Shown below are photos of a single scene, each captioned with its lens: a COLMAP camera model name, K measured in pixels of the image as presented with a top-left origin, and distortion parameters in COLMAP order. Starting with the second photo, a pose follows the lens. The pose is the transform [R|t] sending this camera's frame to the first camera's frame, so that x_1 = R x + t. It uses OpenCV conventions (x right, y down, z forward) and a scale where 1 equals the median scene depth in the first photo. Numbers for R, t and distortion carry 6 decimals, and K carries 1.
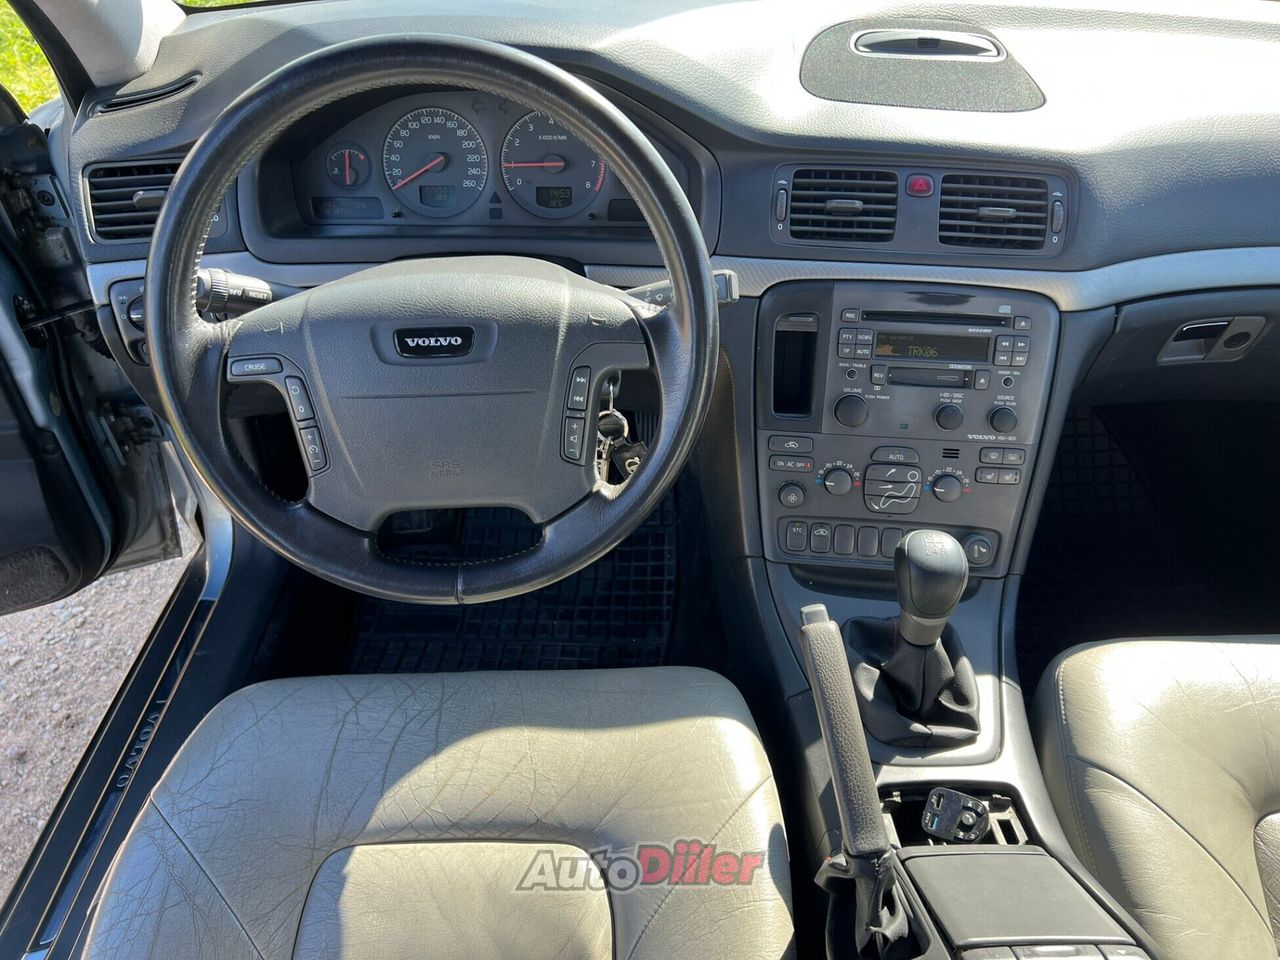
lens RADIAL K [[972.6, 0, 646.1], [0, 972.6, 480.9], [0, 0, 1]] dist [0.059856, -0.071361]
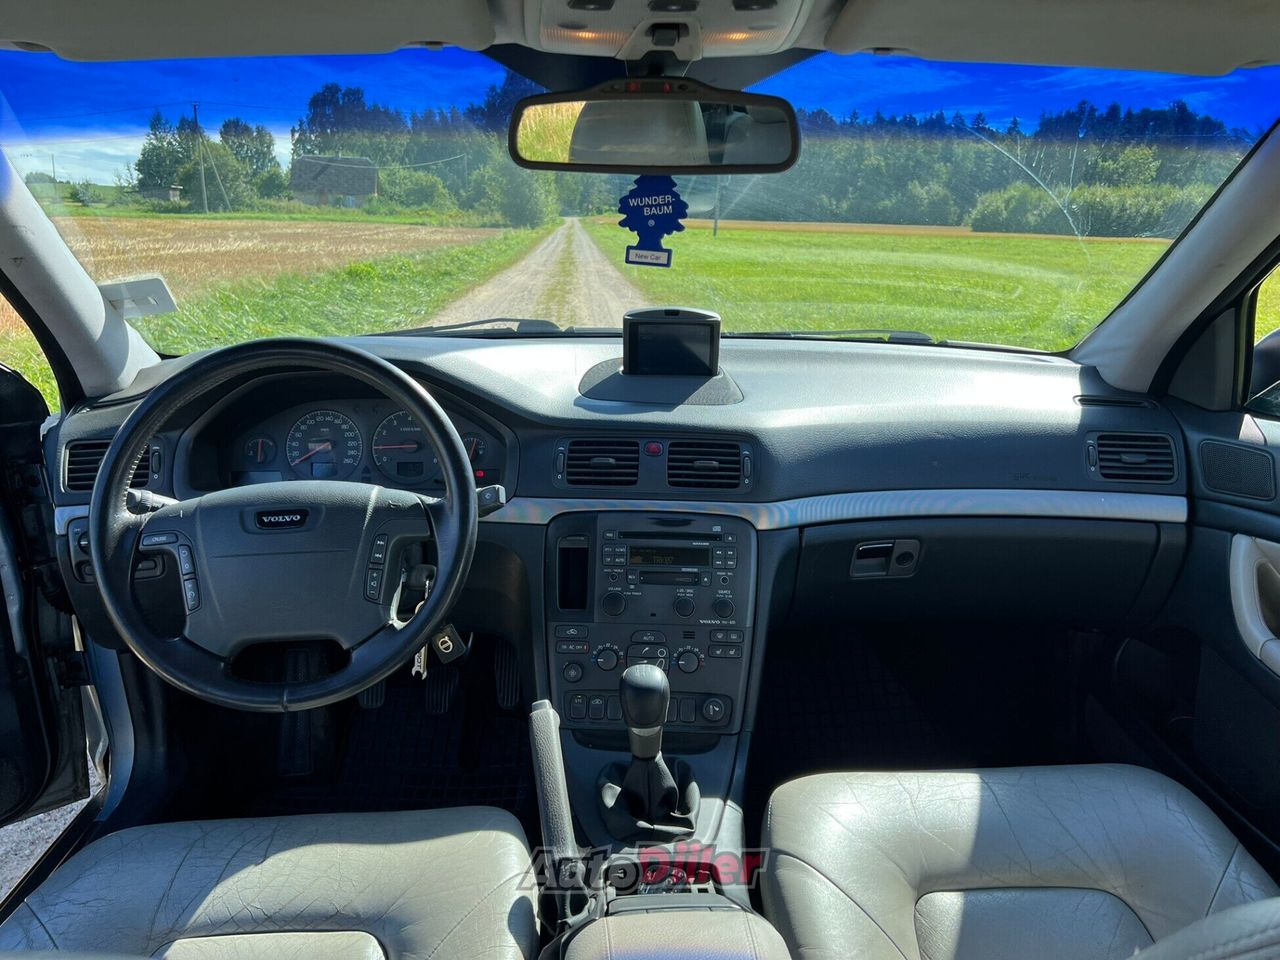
lens RADIAL K [[980.1, 0, 640.0], [0, 980.1, 480.0], [0, 0, 1]] dist [0.042667, -0.067159]
pose [[0.999446, -0.011914, 0.031061, 0.211837], [0.022688, 0.926958, -0.374478, 0.282590], [-0.024330, 0.374975, 0.926716, -0.323342]]
